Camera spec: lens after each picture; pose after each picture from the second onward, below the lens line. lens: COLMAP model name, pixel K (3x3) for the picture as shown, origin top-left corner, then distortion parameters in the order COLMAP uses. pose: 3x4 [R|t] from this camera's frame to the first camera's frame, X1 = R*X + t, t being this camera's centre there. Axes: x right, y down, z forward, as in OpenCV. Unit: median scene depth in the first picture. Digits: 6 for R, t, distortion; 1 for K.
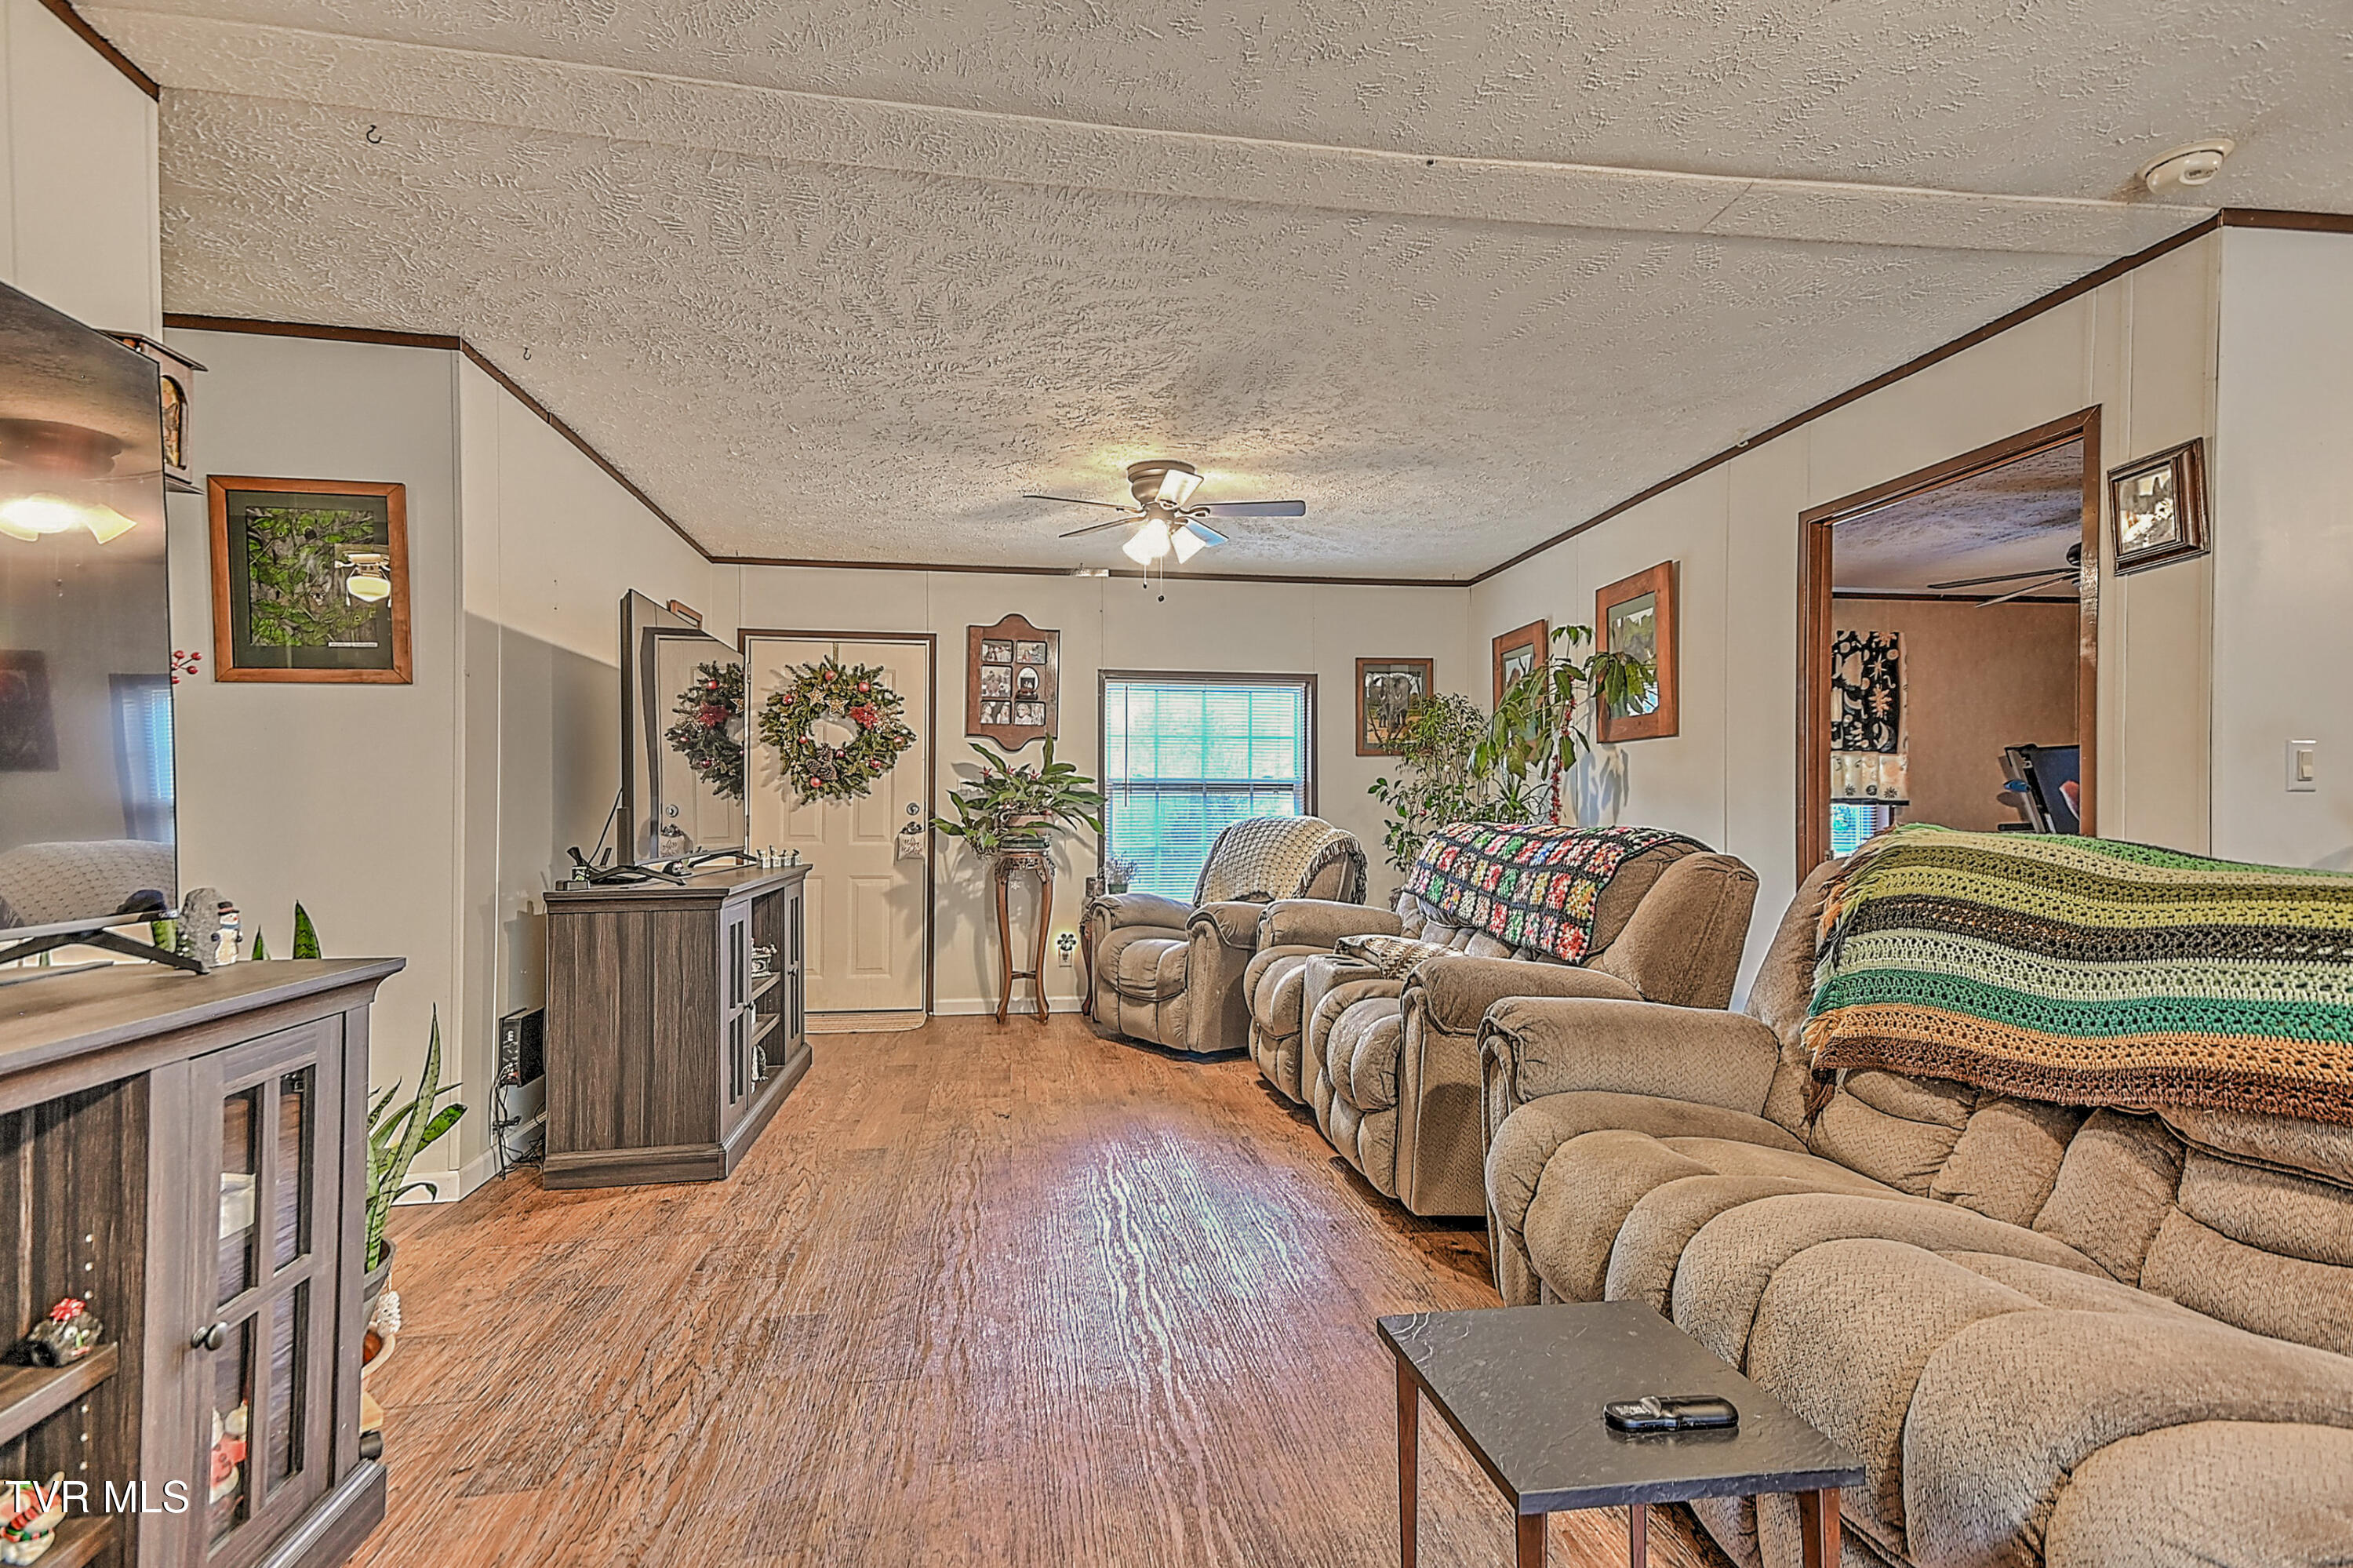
lens RADIAL K [[1117.5, 0, 1166.1], [0, 1117.5, 799.3], [0, 0, 1]] dist [0.050280, 0.001697]
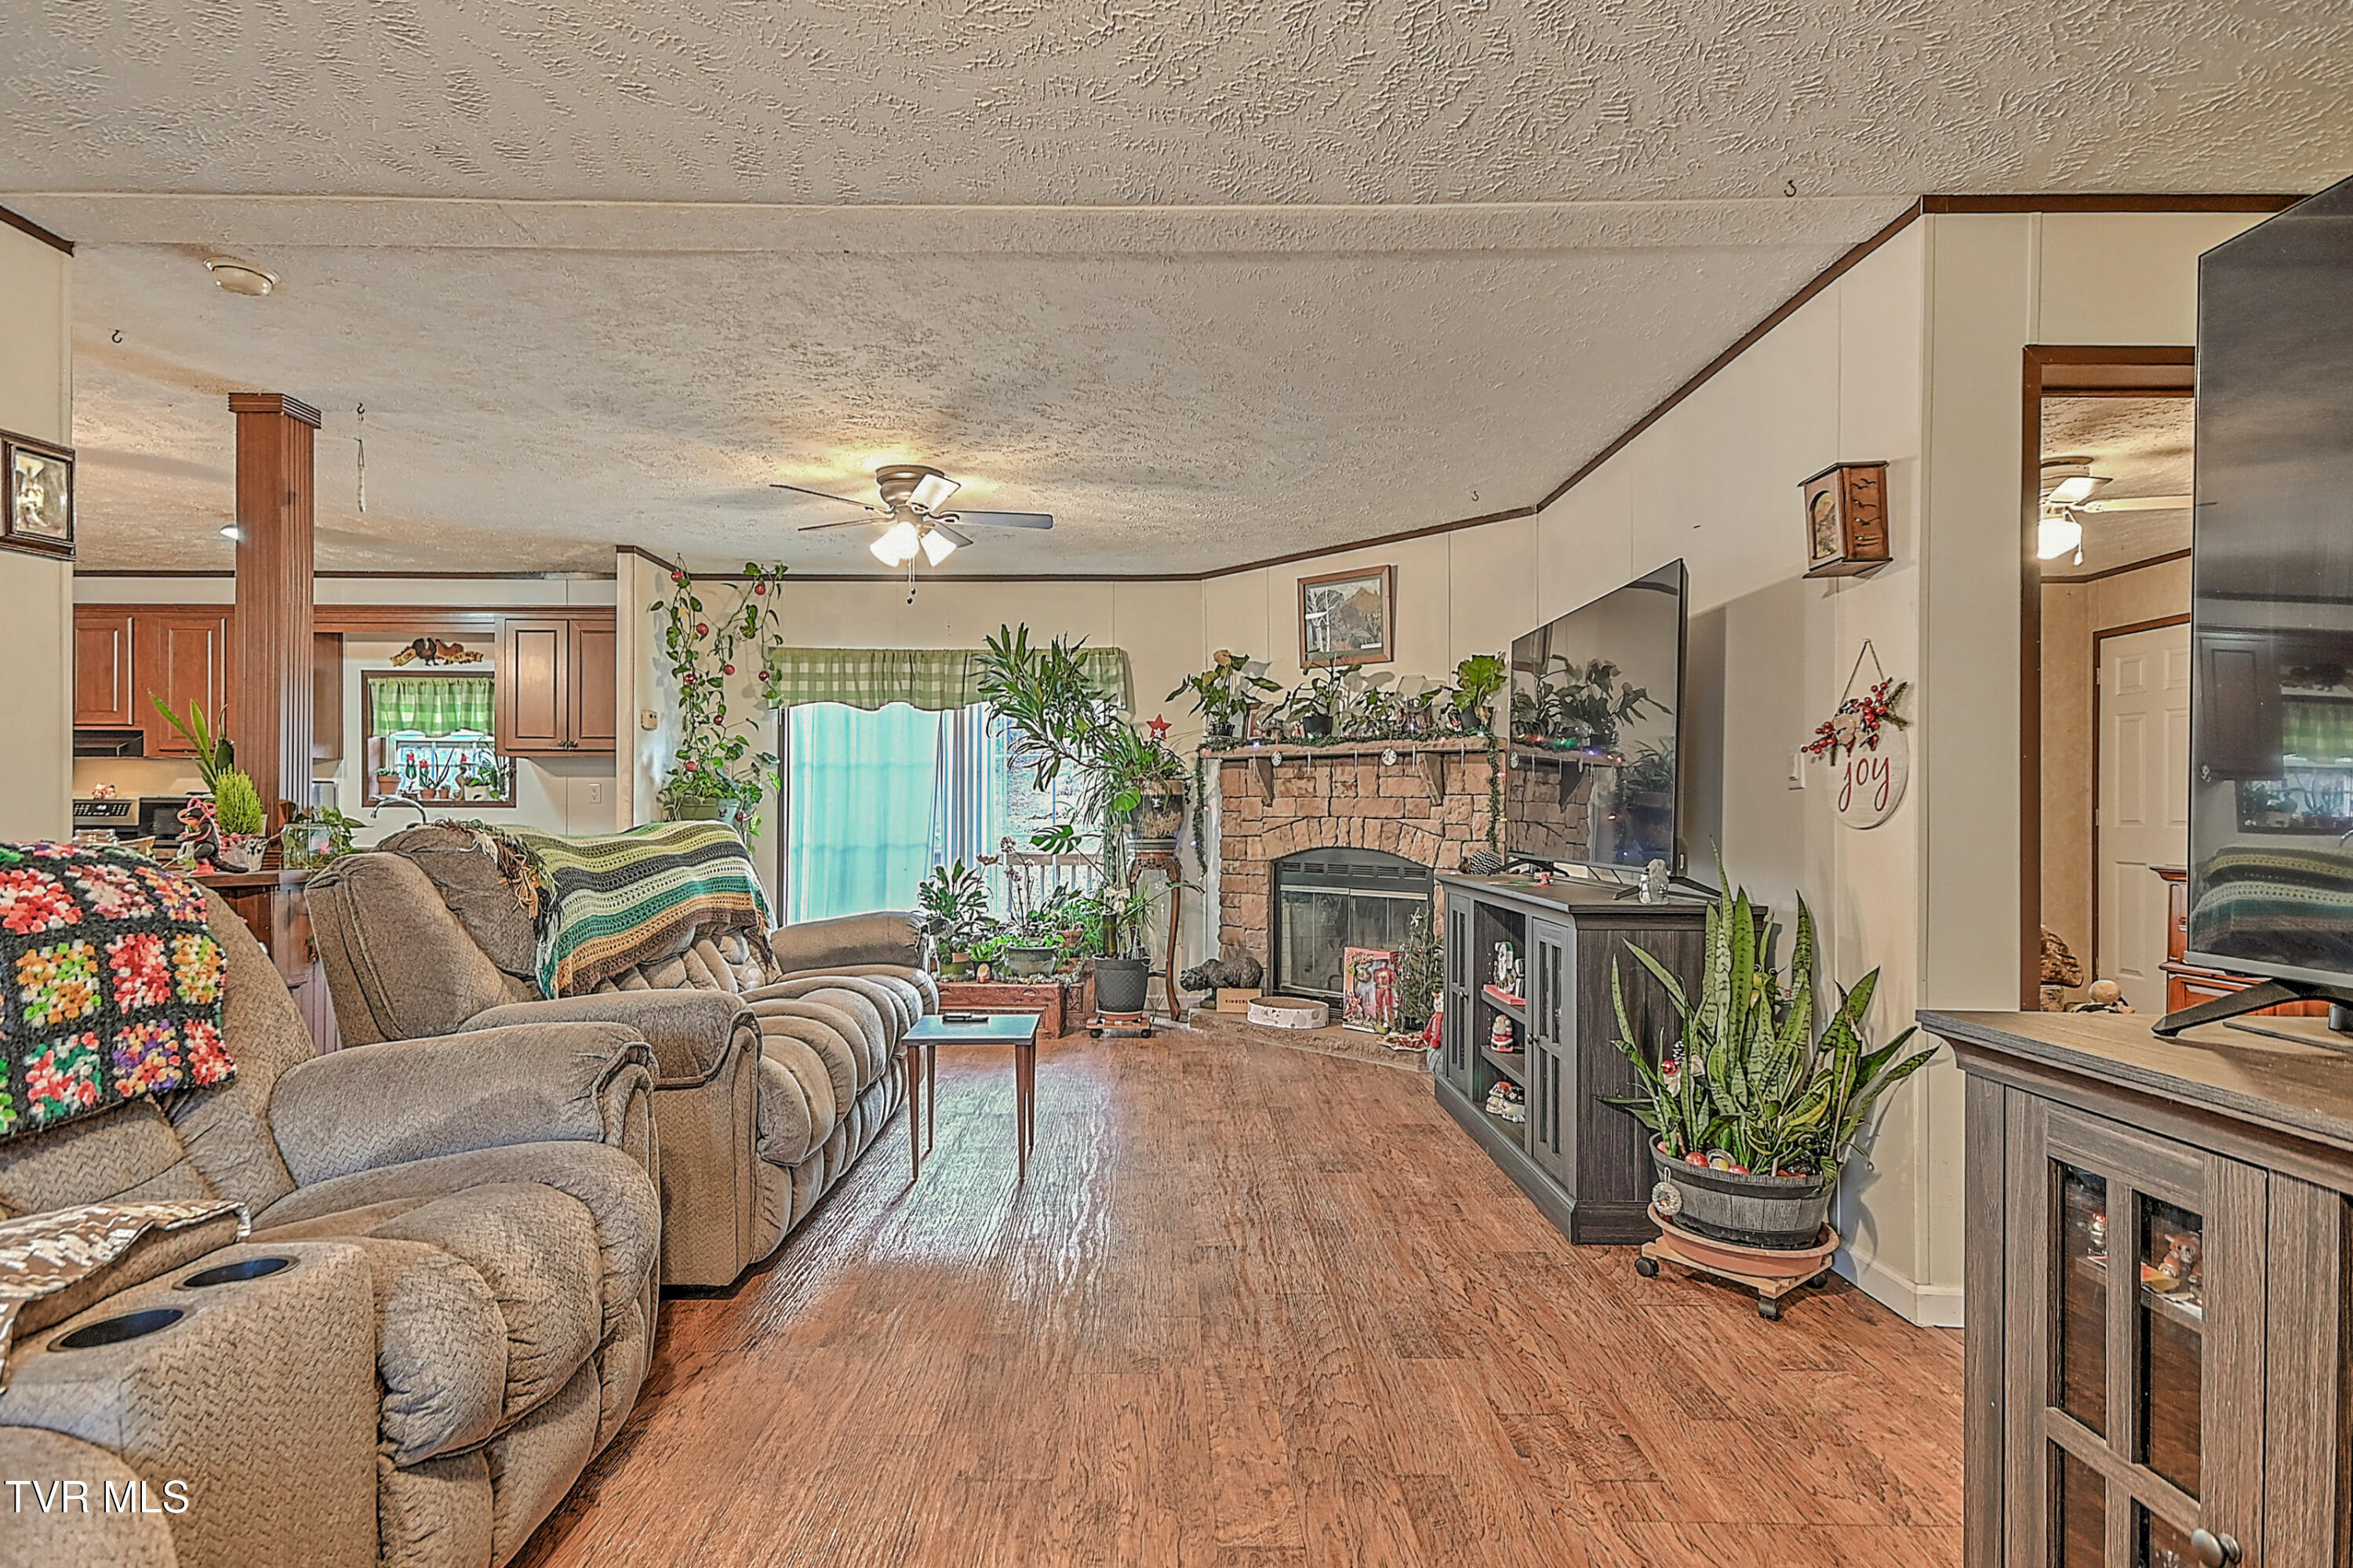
lens RADIAL K [[1160.9, 0, 1164.4], [0, 1160.9, 808.8], [0, 0, 1]] dist [0.037324, -0.011874]
pose [[-0.990588, -0.005757, 0.136754, -0.174660], [-0.006860, 0.999948, -0.007596, 0.010542], [-0.136703, -0.008462, -0.990576, 1.460022]]
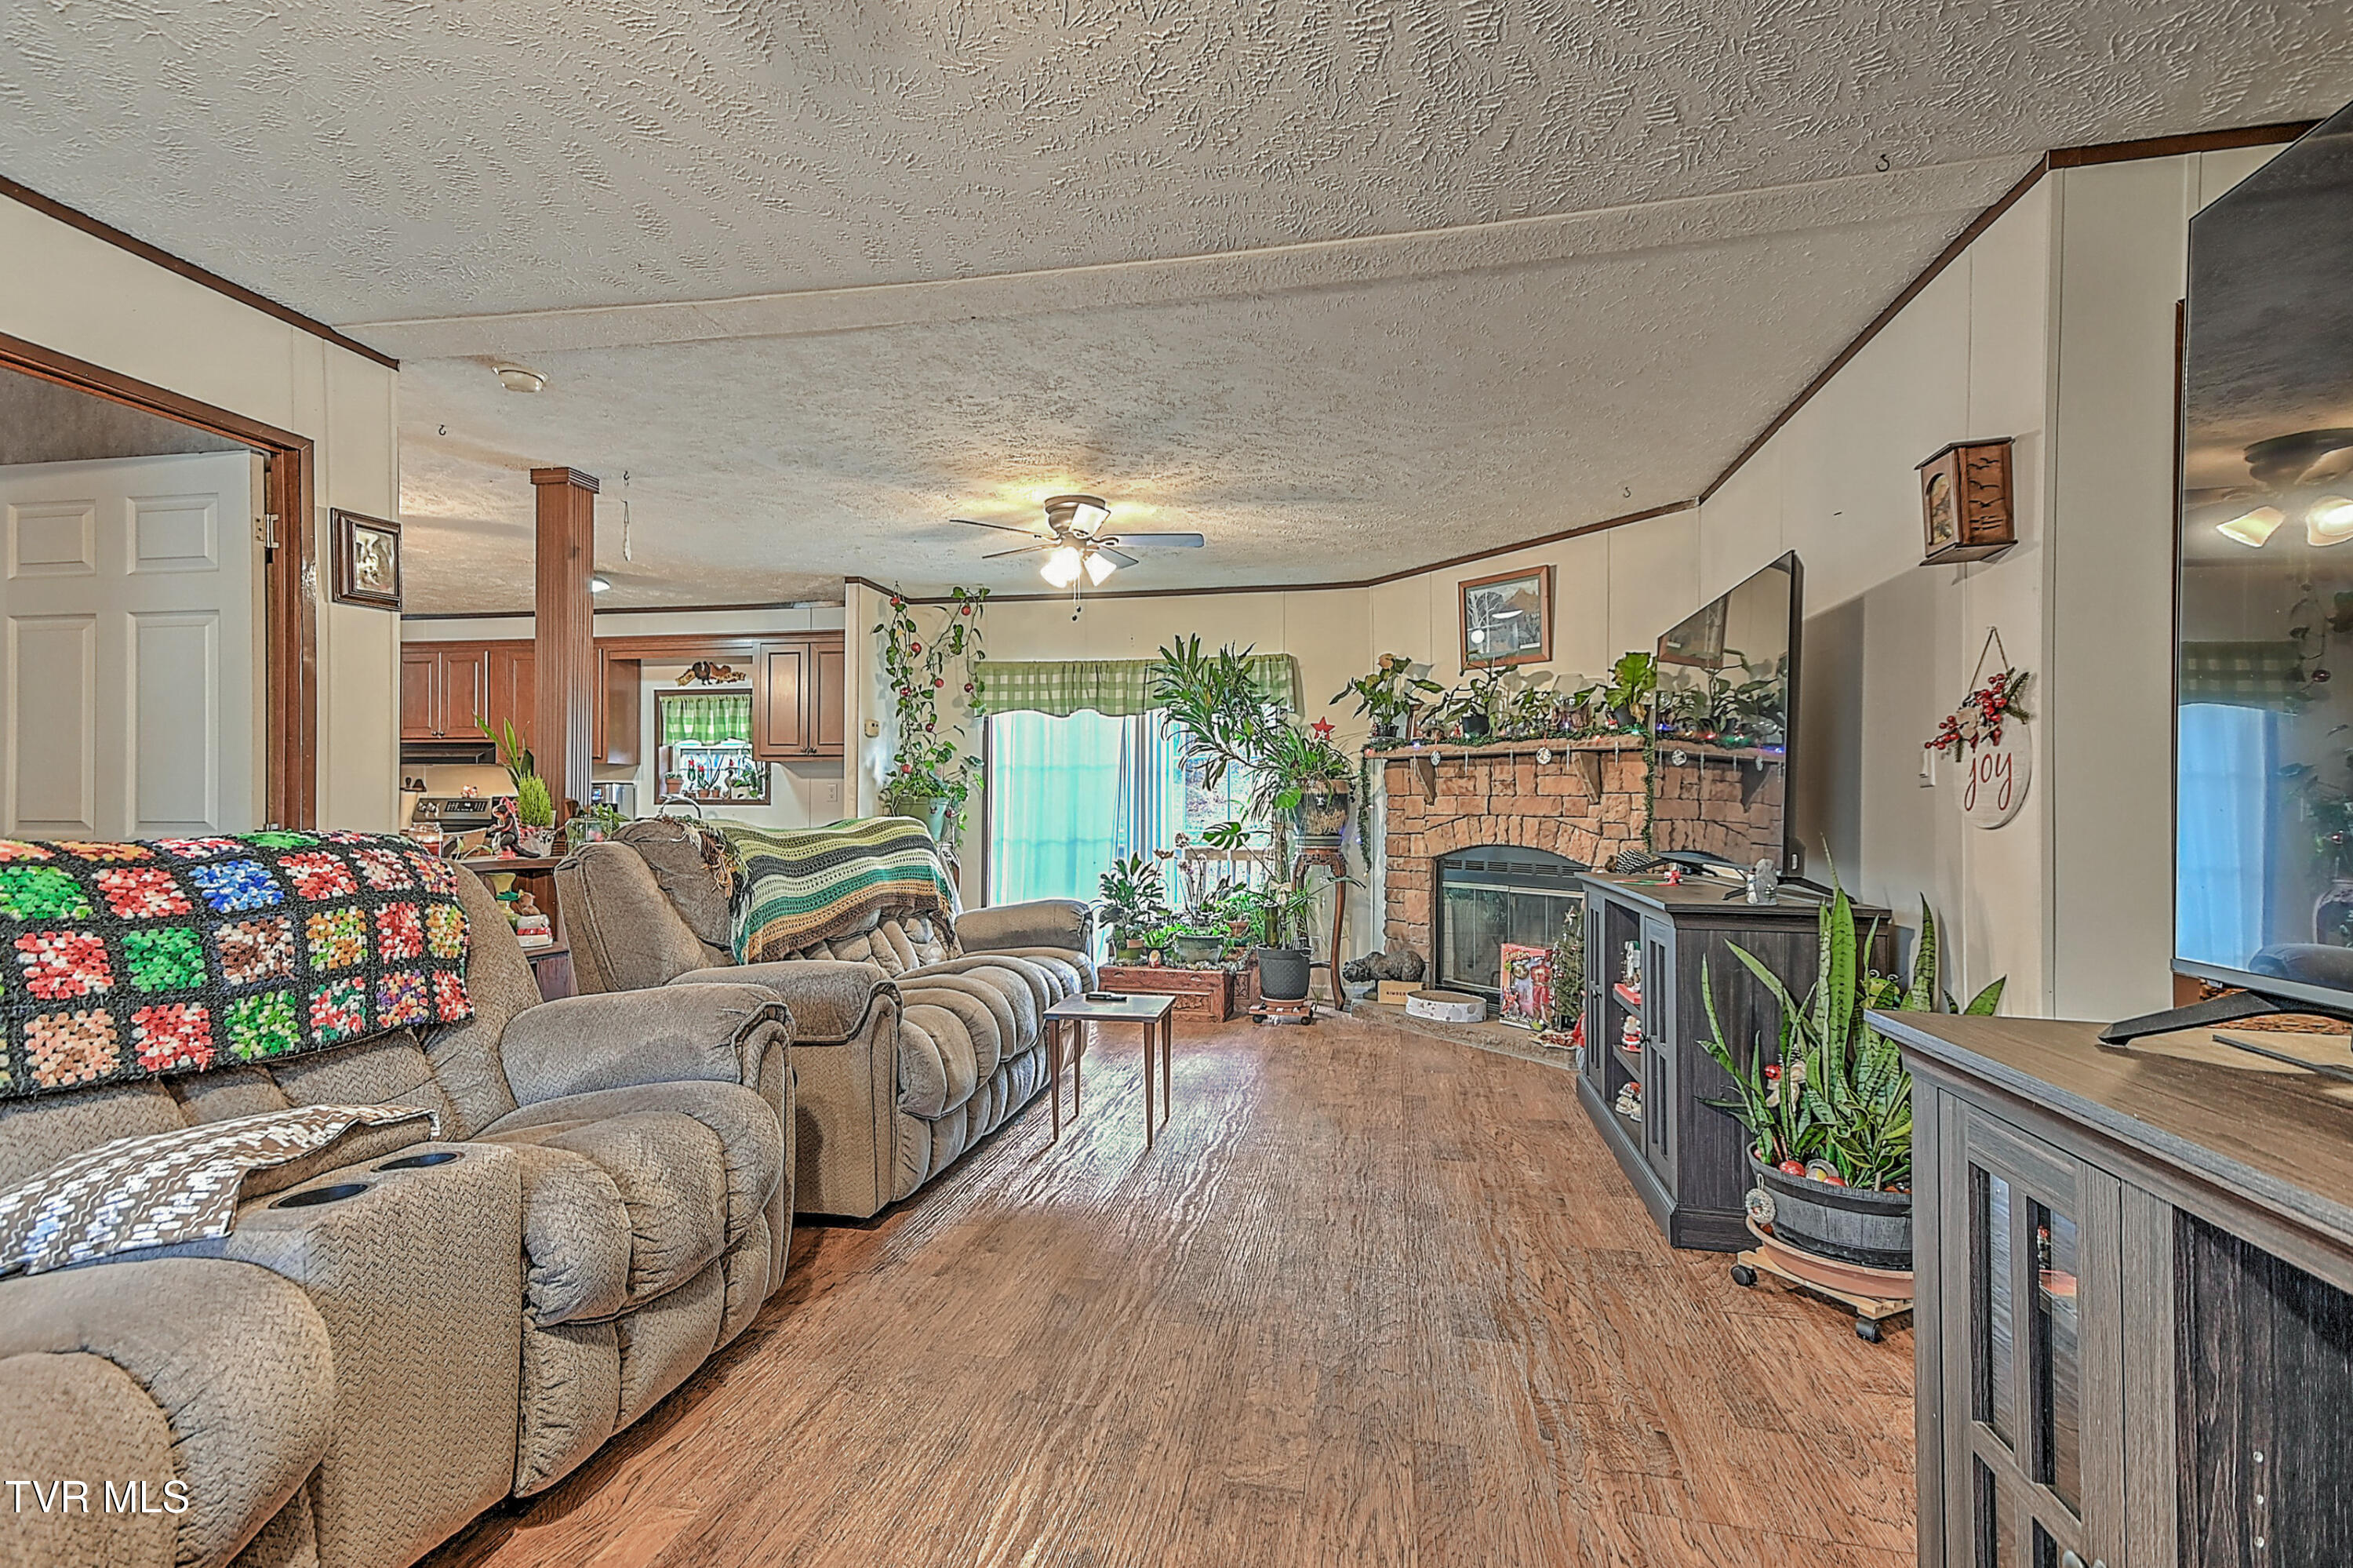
lens RADIAL K [[1117.5, 0, 1166.1], [0, 1117.5, 799.3], [0, 0, 1]] dist [0.050280, 0.001697]
pose [[-0.942441, -0.004829, 0.334338, -0.286818], [-0.009611, 0.999874, -0.012652, 0.010102], [-0.334234, -0.015137, -0.942368, 1.472482]]
